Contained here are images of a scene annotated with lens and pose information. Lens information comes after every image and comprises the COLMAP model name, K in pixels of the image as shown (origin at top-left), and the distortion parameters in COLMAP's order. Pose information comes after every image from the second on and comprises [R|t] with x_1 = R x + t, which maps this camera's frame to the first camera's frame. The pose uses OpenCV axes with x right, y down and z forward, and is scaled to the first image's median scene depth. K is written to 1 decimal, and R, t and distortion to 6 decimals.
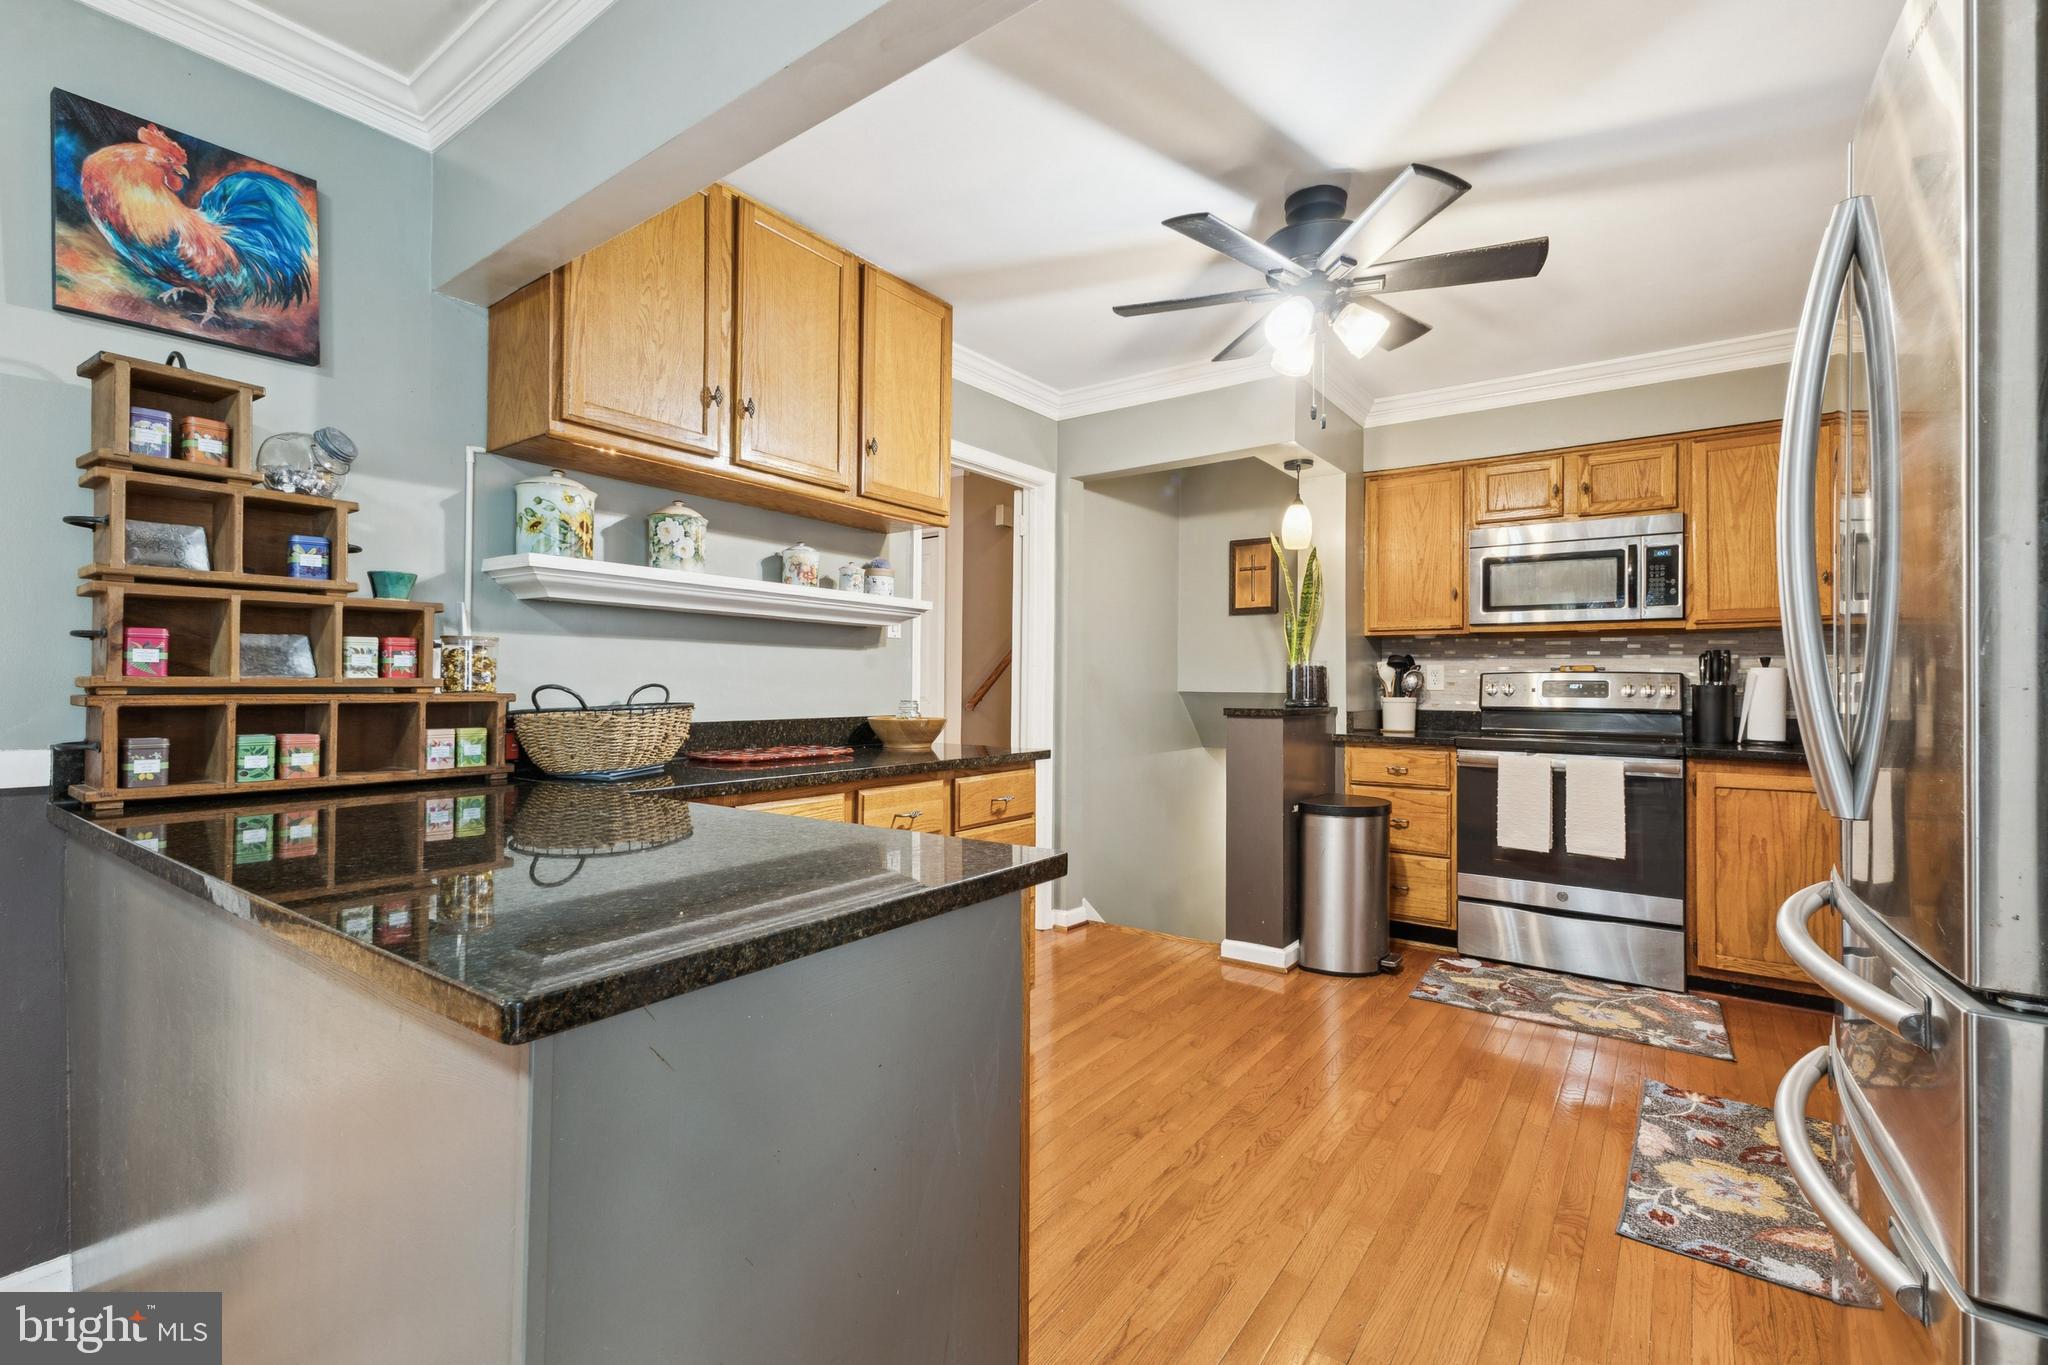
lens RADIAL K [[894.3, 0, 1022.1], [0, 894.3, 671.4], [0, 0, 1]] dist [0.005558, 0.000404]
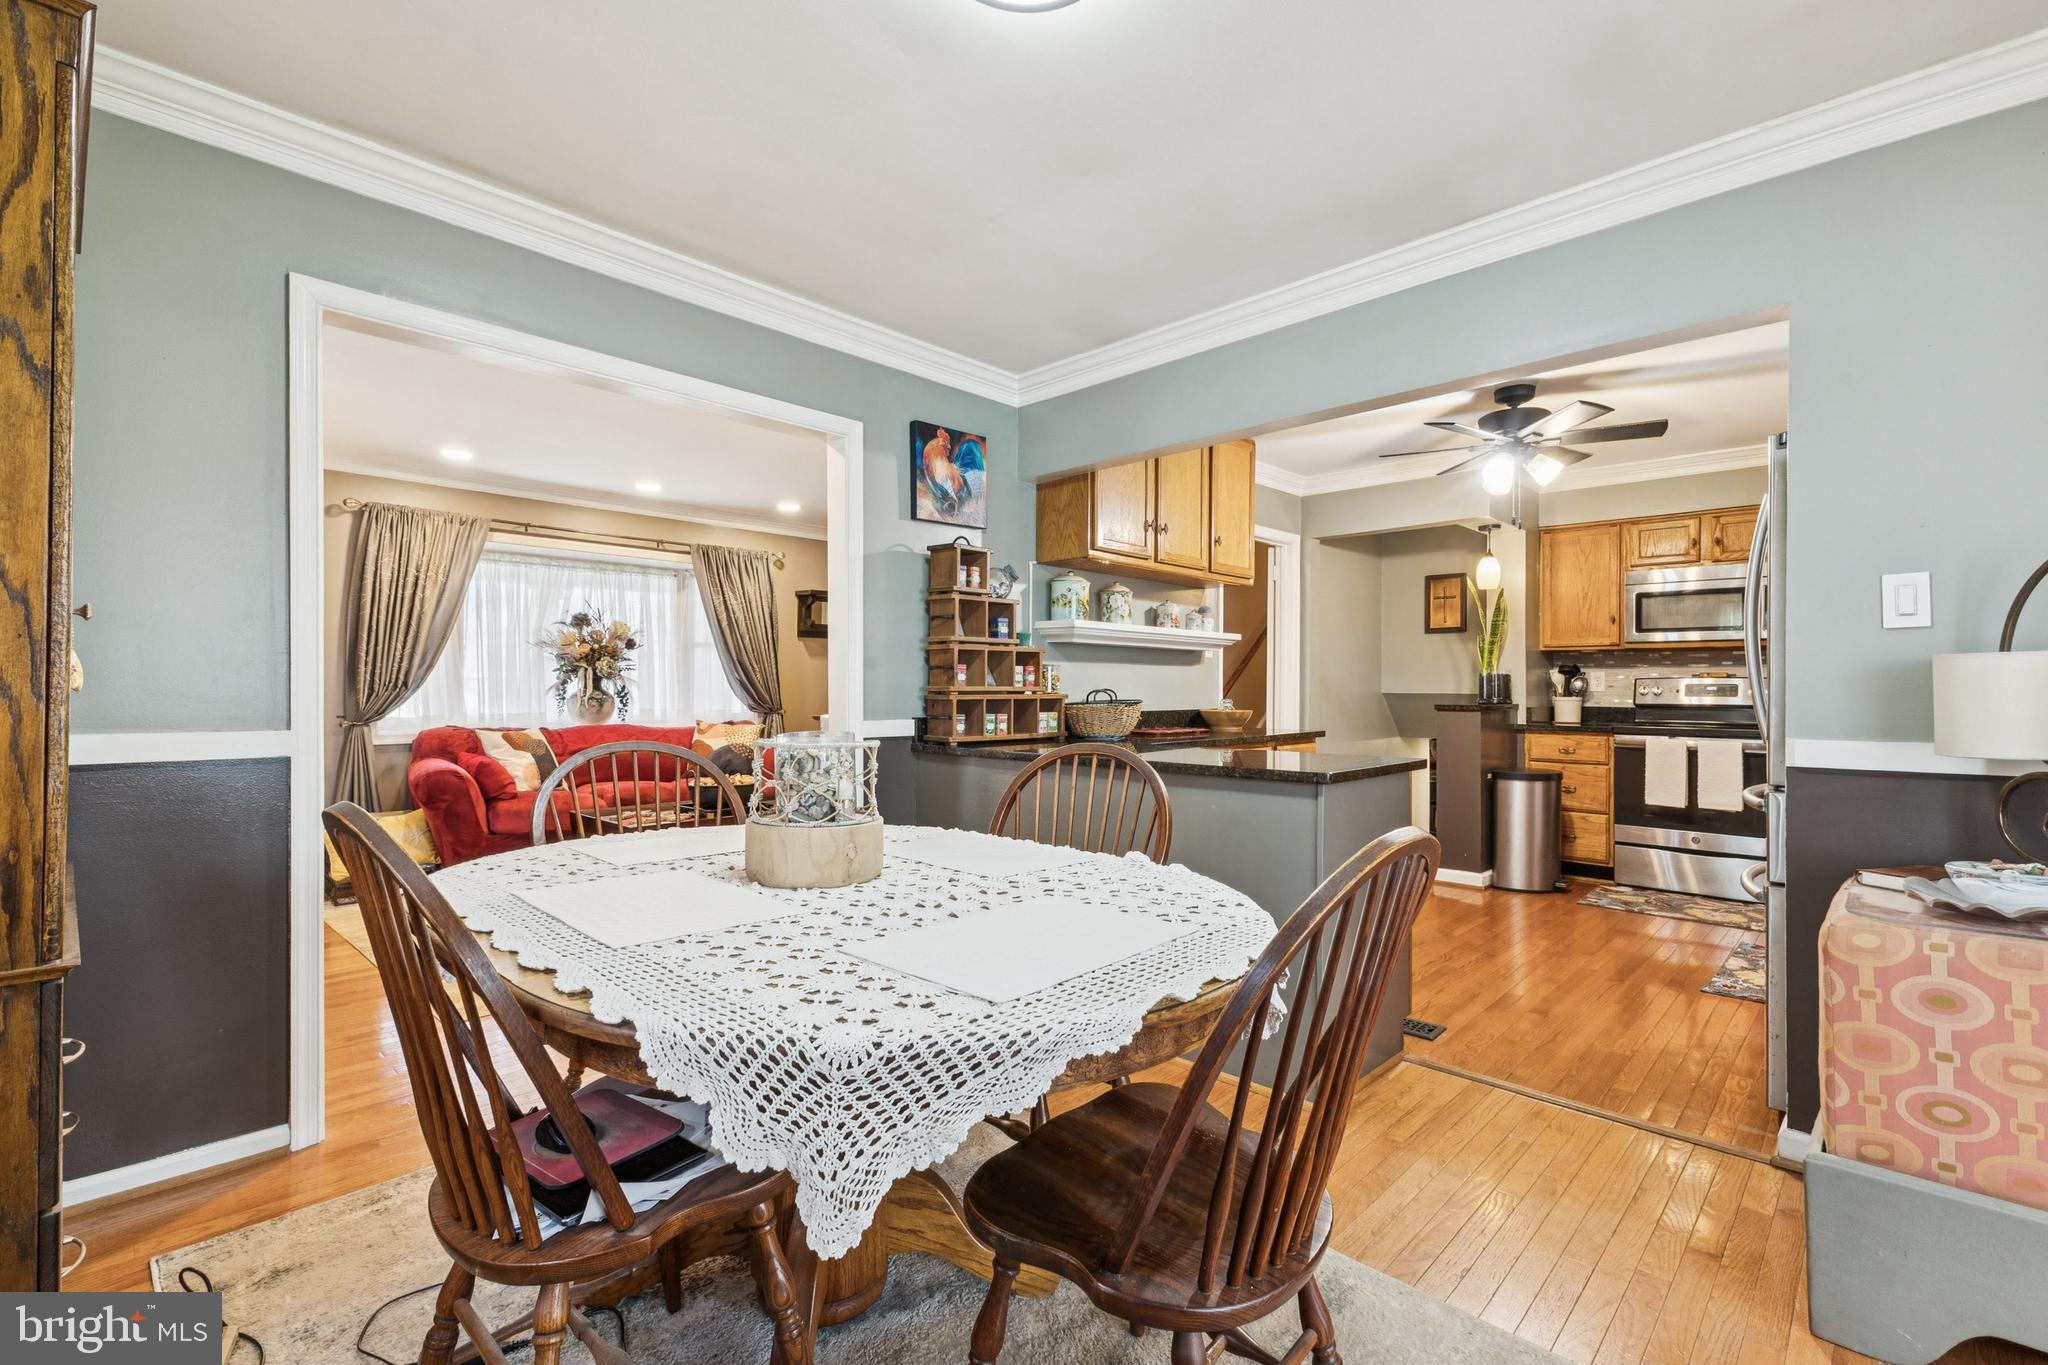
lens RADIAL K [[913.8, 0, 1011.5], [0, 913.8, 677.1], [0, 0, 1]] dist [0.003232, -0.000115]
pose [[0.989823, -0.003227, -0.142264, -0.233174], [0.004060, 0.999976, 0.005569, -0.012903], [0.142243, -0.006090, 0.989813, -0.529625]]
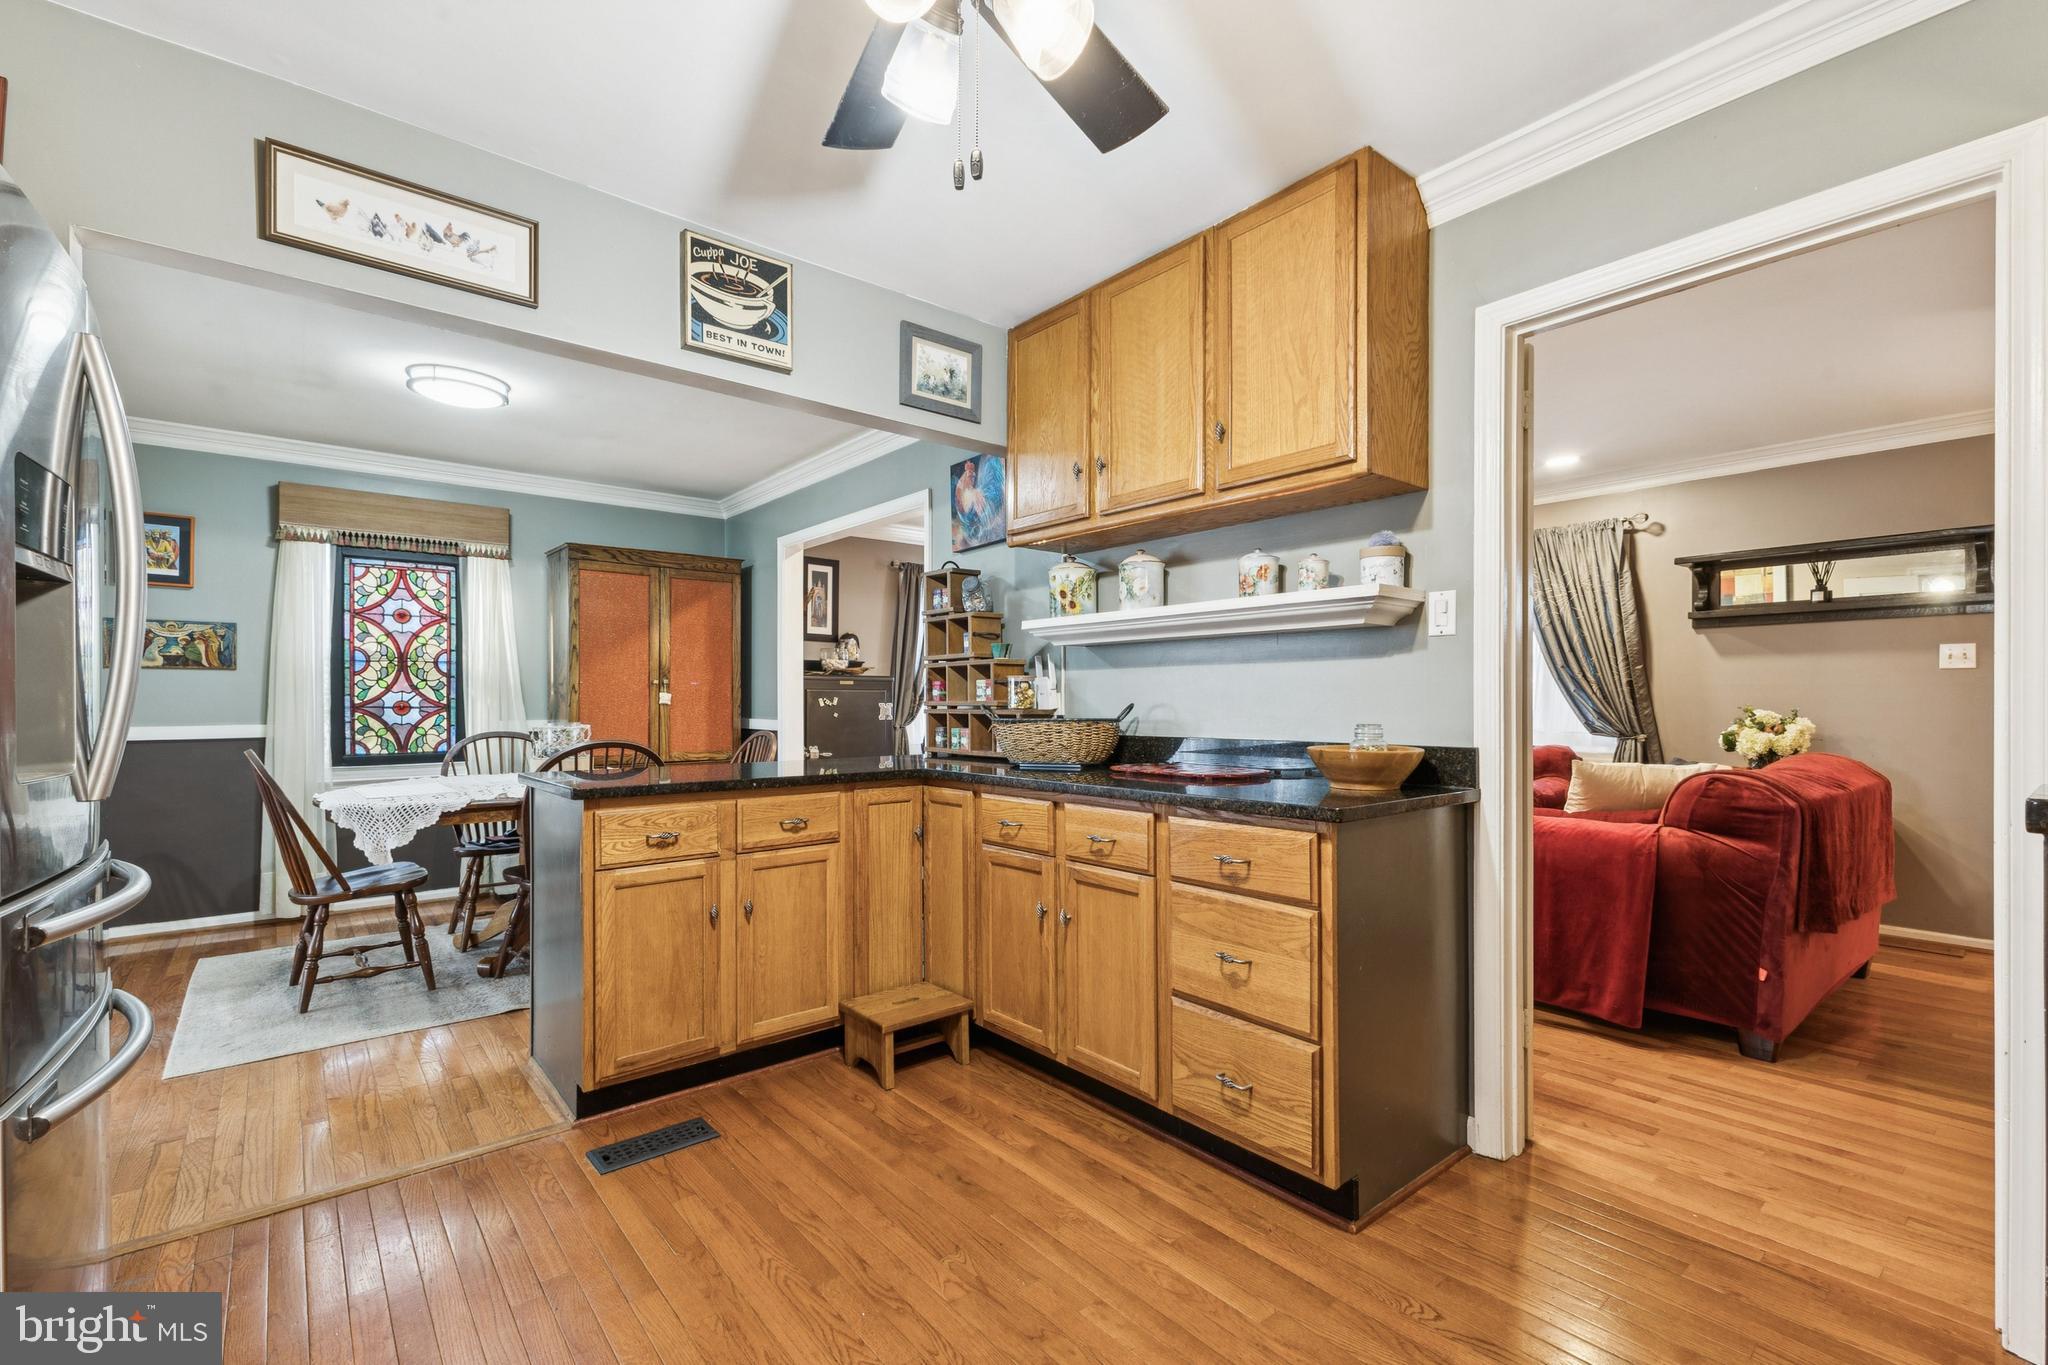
lens RADIAL K [[881.6, 0, 1021.5], [0, 881.6, 694.5], [0, 0, 1]] dist [0.003509, 0.000264]
pose [[-0.236789, -0.013148, -0.971472, 0.550789], [0.015629, 0.999727, -0.017340, 0.014159], [0.971435, -0.019289, -0.236519, 0.776672]]
